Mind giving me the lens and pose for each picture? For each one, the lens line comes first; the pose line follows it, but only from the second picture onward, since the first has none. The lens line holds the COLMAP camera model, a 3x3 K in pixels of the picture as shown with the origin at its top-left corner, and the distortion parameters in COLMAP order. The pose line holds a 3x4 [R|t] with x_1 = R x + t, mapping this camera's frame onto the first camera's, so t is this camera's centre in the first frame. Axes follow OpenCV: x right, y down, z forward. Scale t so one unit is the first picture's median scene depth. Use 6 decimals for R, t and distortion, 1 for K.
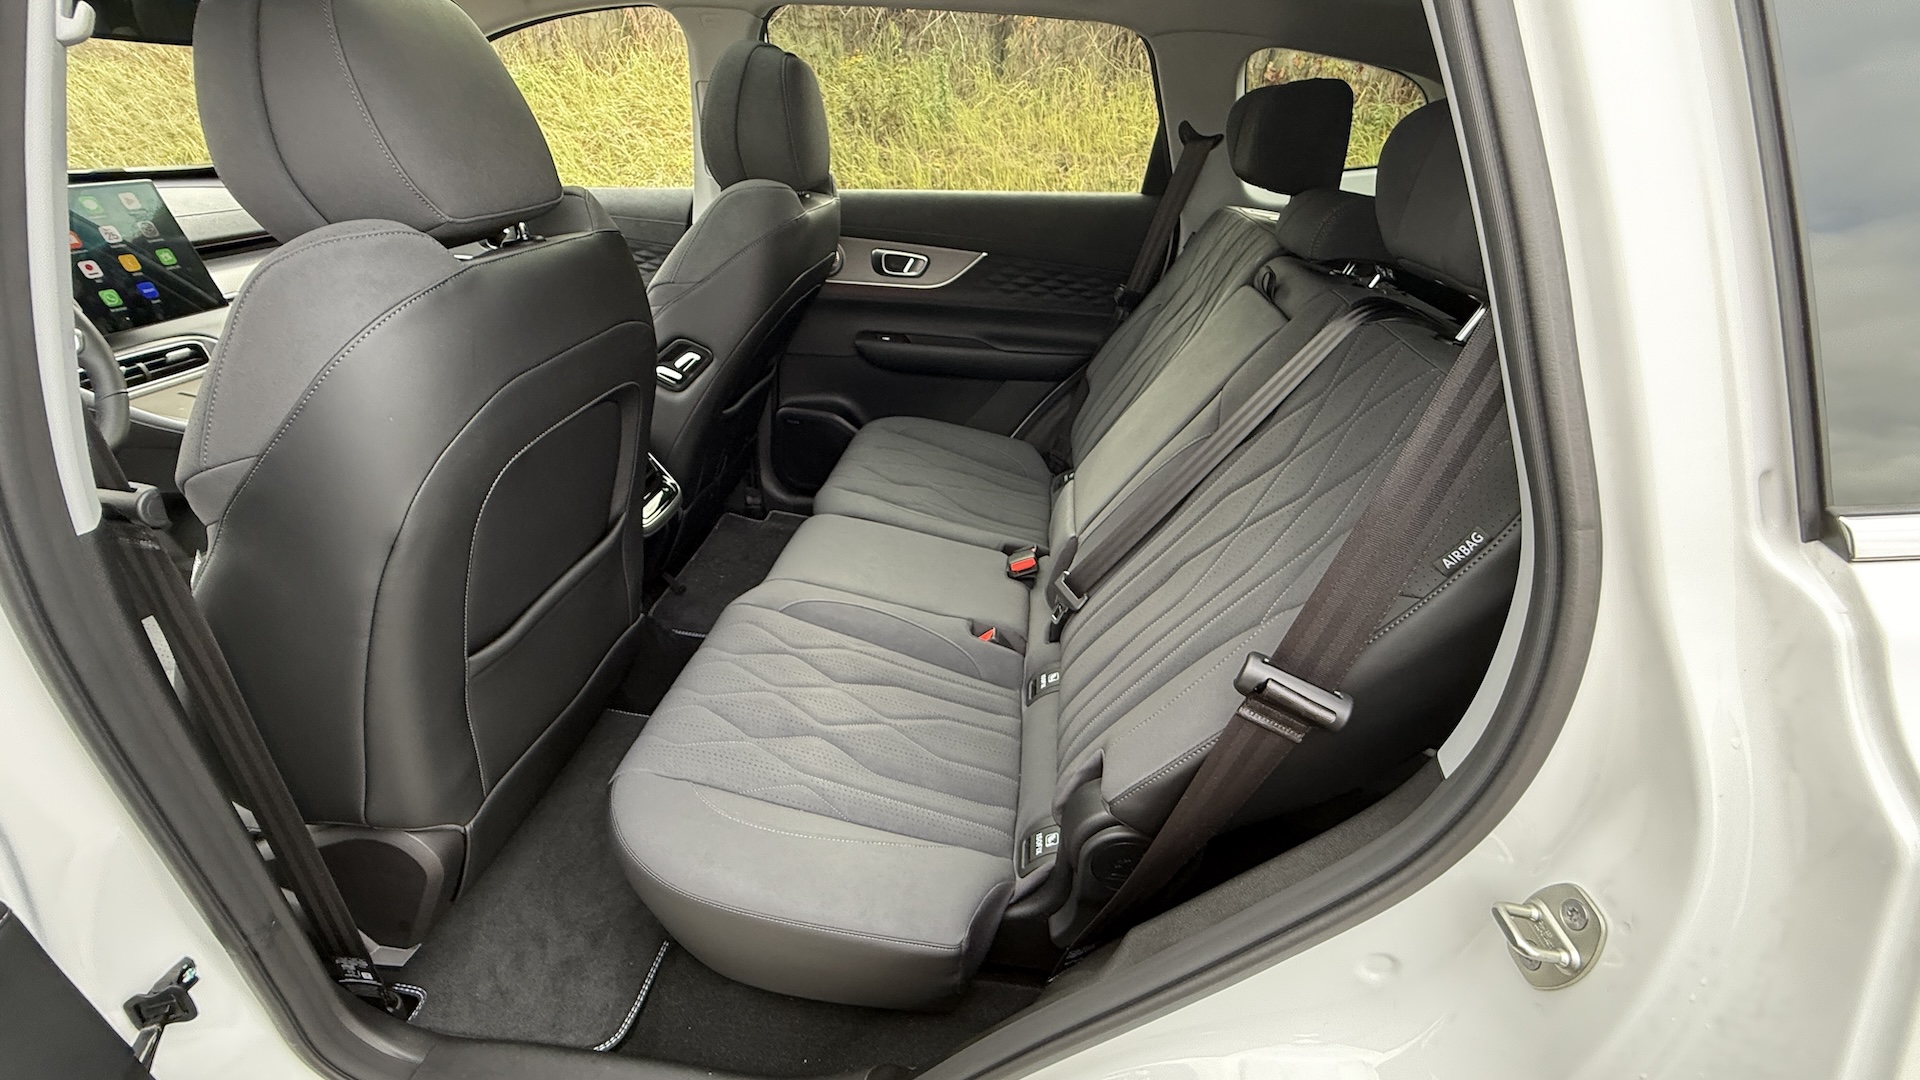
lens RADIAL K [[764.3, 0, 954.3], [0, 764.3, 536.8], [0, 0, 1]] dist [-0.000143, -0.000188]
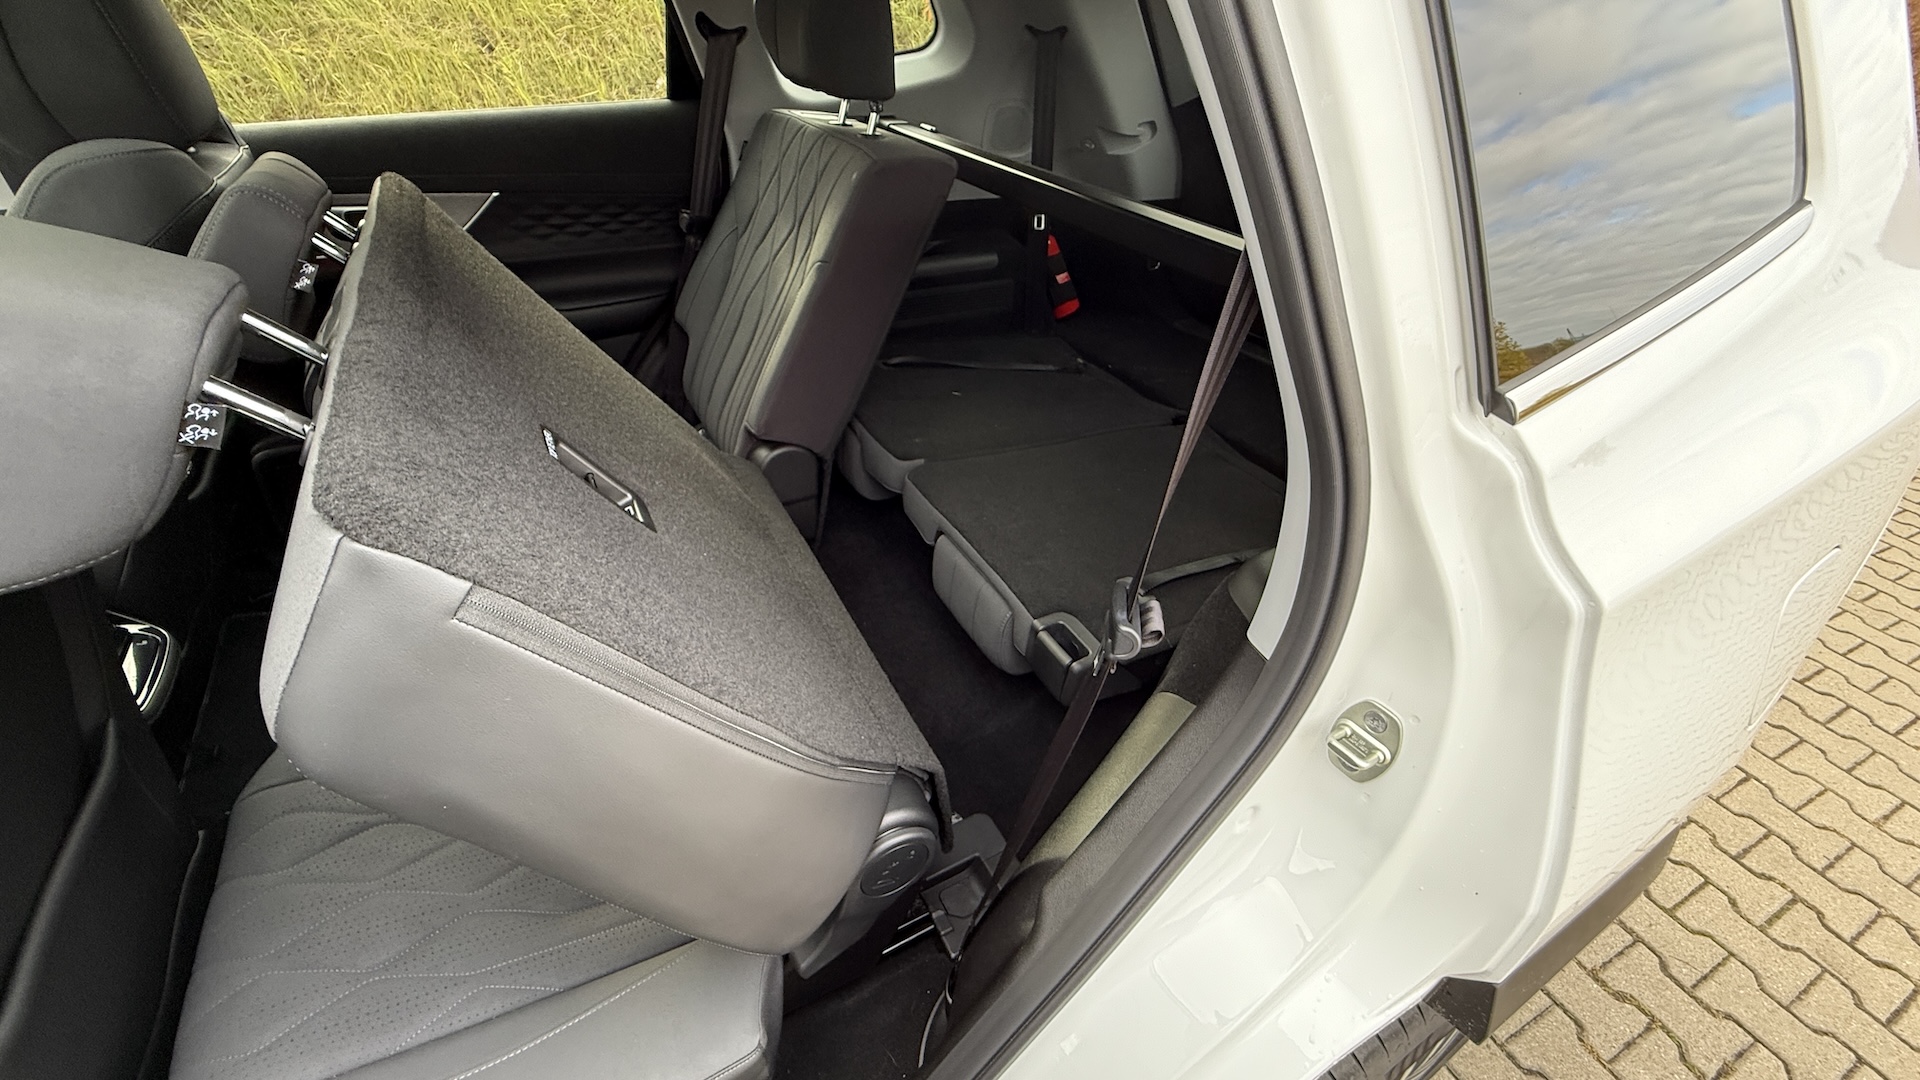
lens RADIAL K [[764.3, 0, 954.3], [0, 764.3, 536.8], [0, 0, 1]] dist [-0.000143, -0.000188]
pose [[0.813233, -0.348764, 0.465850, -0.076590], [0.283083, 0.936503, 0.206945, -0.078727], [-0.508445, -0.036420, 0.860324, 0.076964]]
